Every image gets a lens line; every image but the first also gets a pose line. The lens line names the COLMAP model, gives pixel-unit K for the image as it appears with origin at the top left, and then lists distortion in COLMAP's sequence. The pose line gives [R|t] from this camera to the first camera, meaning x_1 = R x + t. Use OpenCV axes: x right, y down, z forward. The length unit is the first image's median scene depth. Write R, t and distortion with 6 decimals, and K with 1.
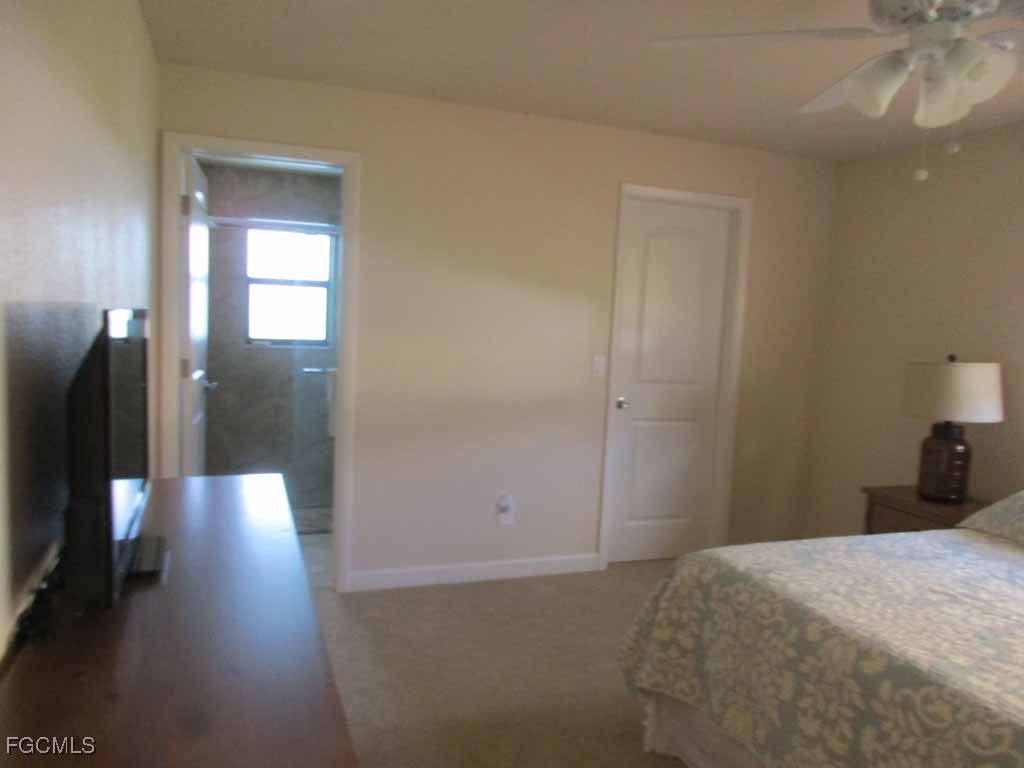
lens RADIAL K [[758.6, 0, 506.1], [0, 758.6, 378.2], [0, 0, 1]] dist [0.033273, 0.004602]
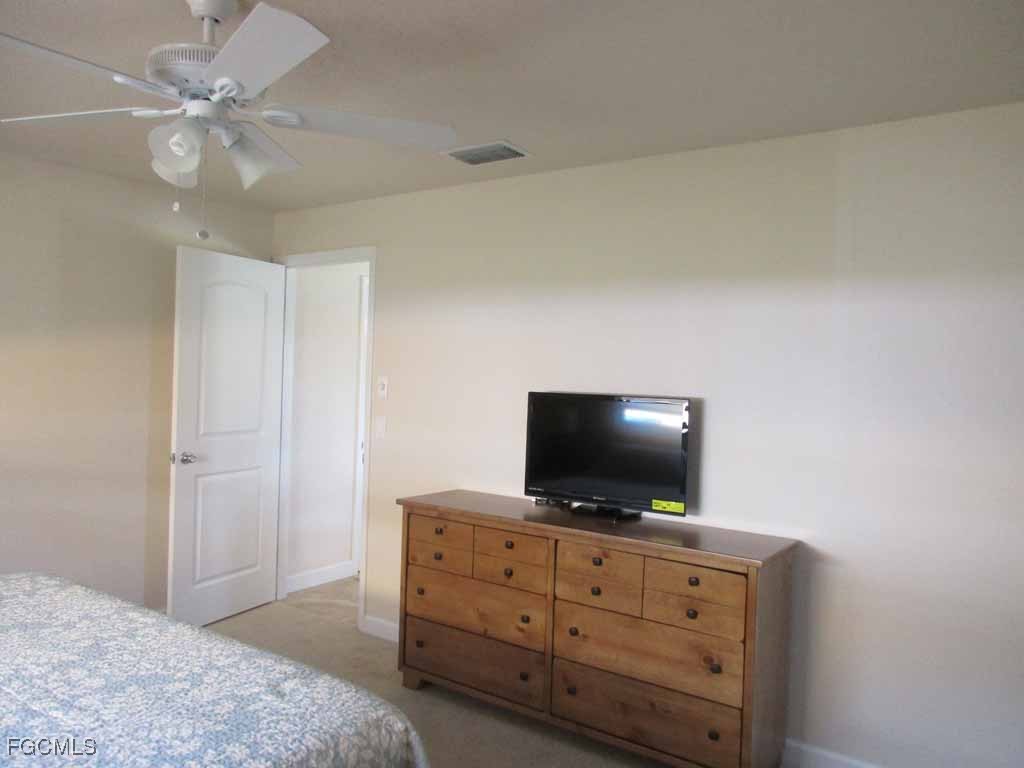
lens RADIAL K [[758.6, 0, 506.1], [0, 758.6, 378.2], [0, 0, 1]] dist [0.033273, 0.004602]
pose [[-0.826004, -0.069404, -0.559374, 0.663033], [-0.113015, 0.992631, 0.043724, -0.130268], [0.552218, 0.099334, -0.827761, 1.840606]]
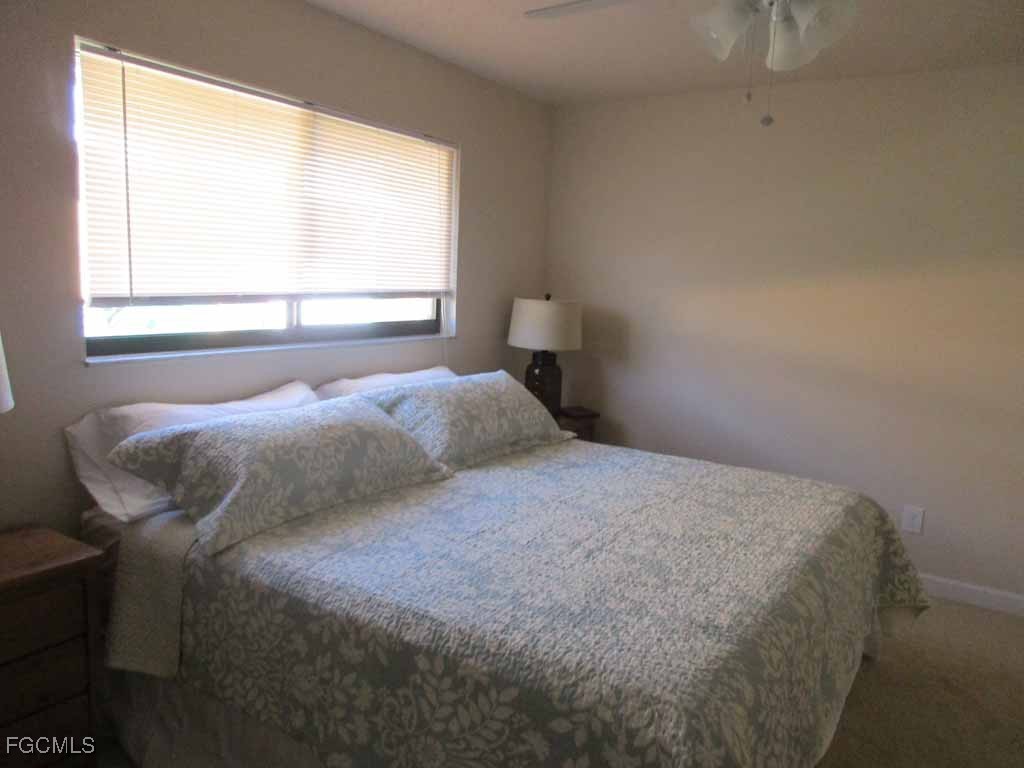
lens RADIAL K [[758.6, 0, 506.1], [0, 758.6, 378.2], [0, 0, 1]] dist [0.033273, 0.004602]
pose [[-0.599708, -0.174538, 0.780953, -0.054514], [-0.005919, 0.976864, 0.213778, -0.123890], [-0.800197, 0.123582, -0.586866, 1.590259]]
